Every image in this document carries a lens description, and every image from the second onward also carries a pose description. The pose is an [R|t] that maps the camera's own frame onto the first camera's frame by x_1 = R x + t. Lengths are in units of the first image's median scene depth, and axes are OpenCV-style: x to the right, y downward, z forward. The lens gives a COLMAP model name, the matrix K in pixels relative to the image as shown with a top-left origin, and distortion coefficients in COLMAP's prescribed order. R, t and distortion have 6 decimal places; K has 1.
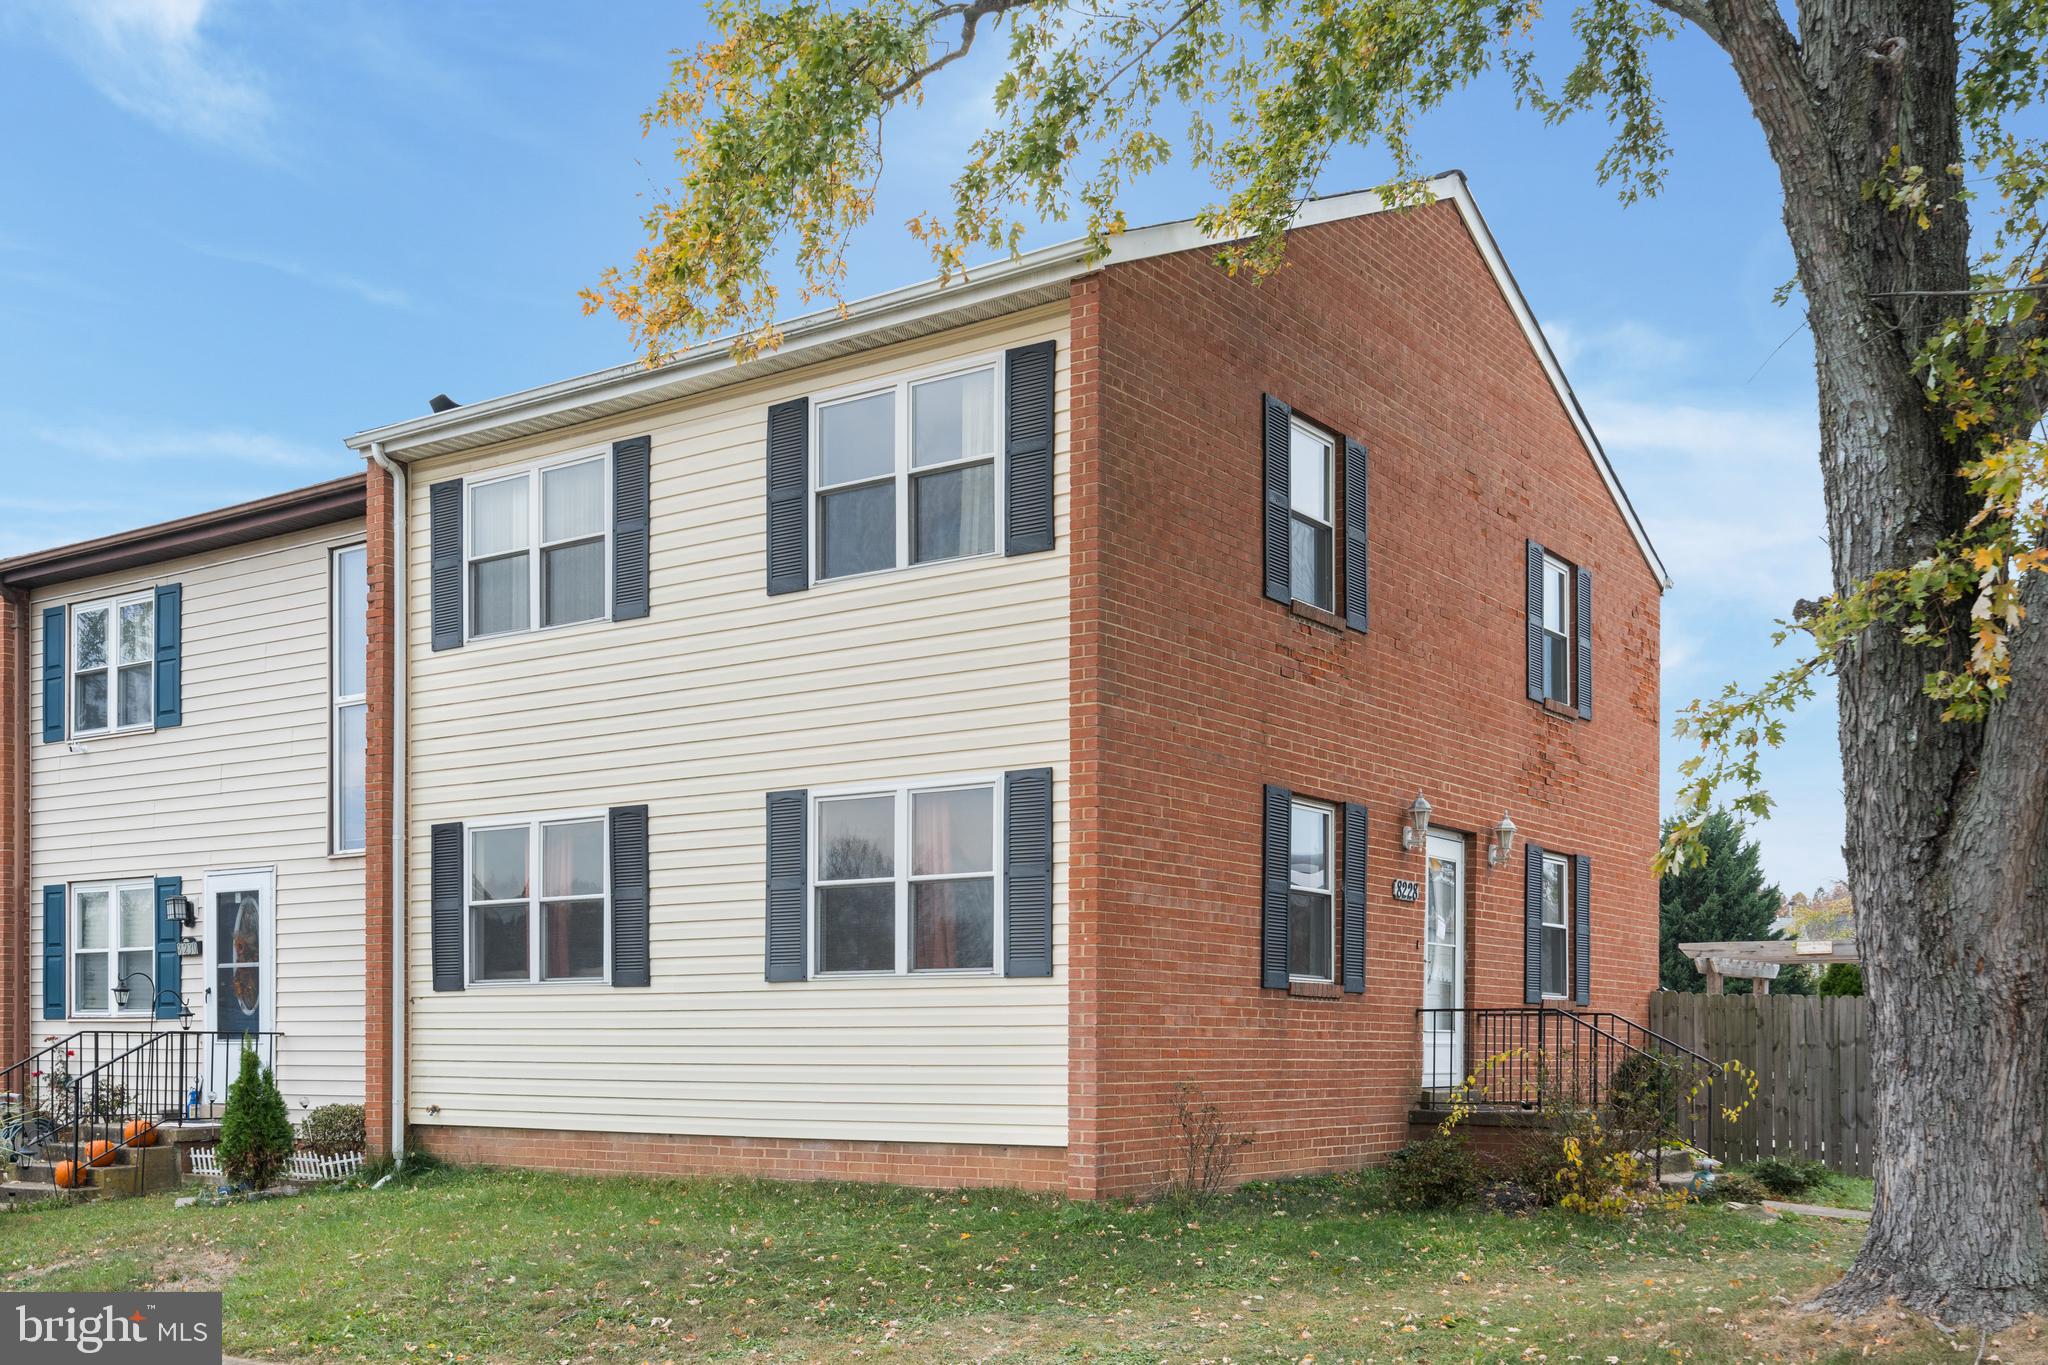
lens RADIAL K [[2111.5, 0, 1022.0], [0, 2111.5, 843.7], [0, 0, 1]] dist [0.014810, 0.004654]
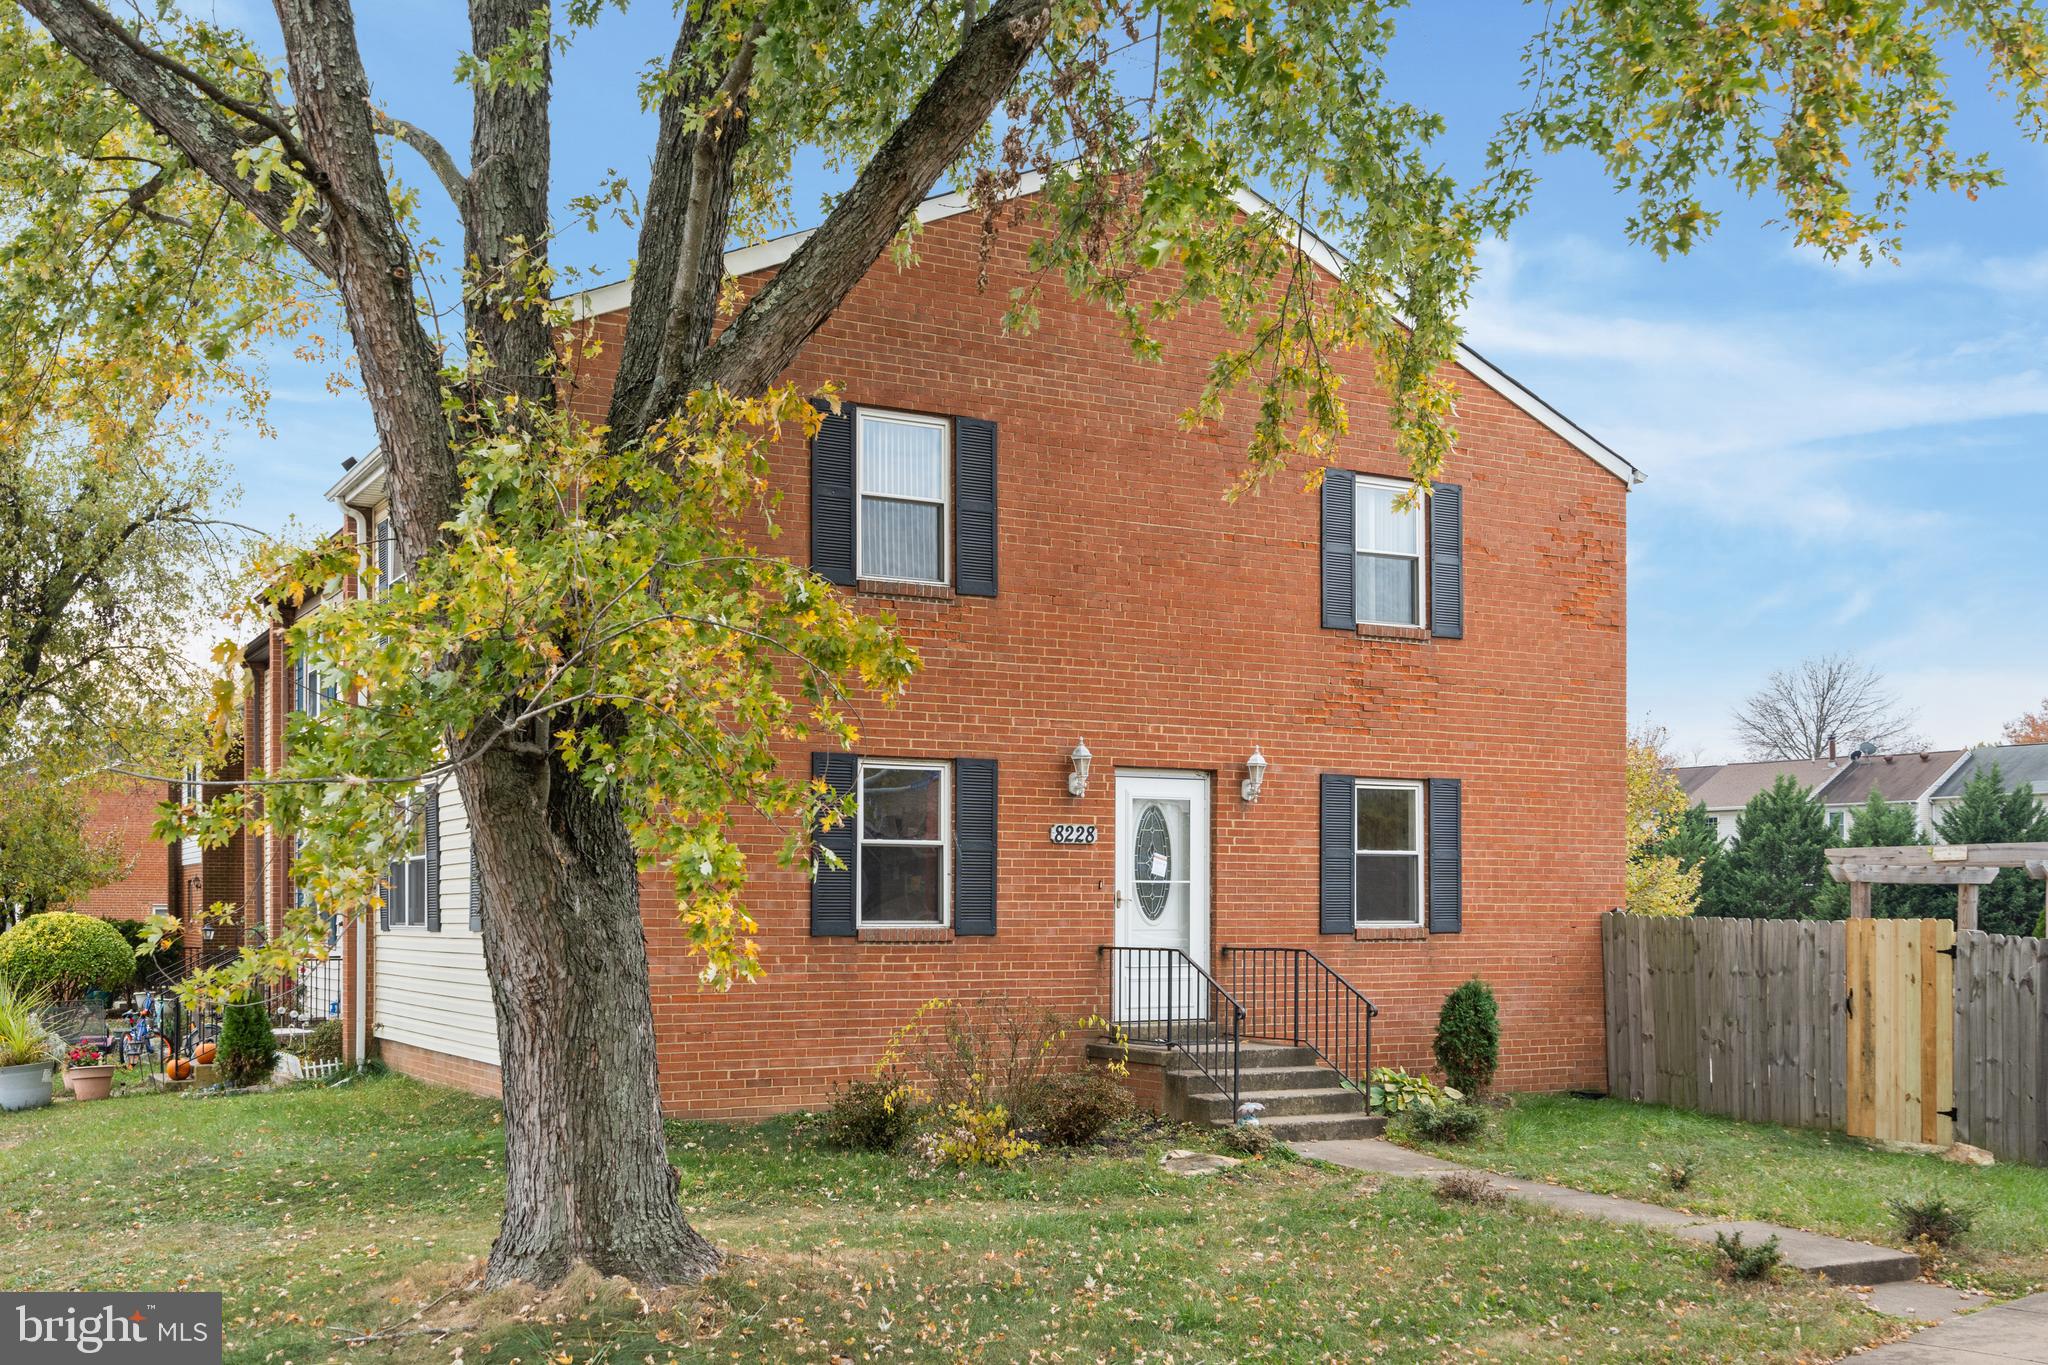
lens RADIAL K [[2088.3, 0, 1024.0], [0, 2088.3, 682.5], [0, 0, 1]] dist [0.006533, 0.000067]
pose [[0.897622, -0.052764, -0.437597, 0.723970], [0.046853, 0.998606, -0.024302, -0.033917], [0.438270, 0.001311, 0.898843, 0.067758]]
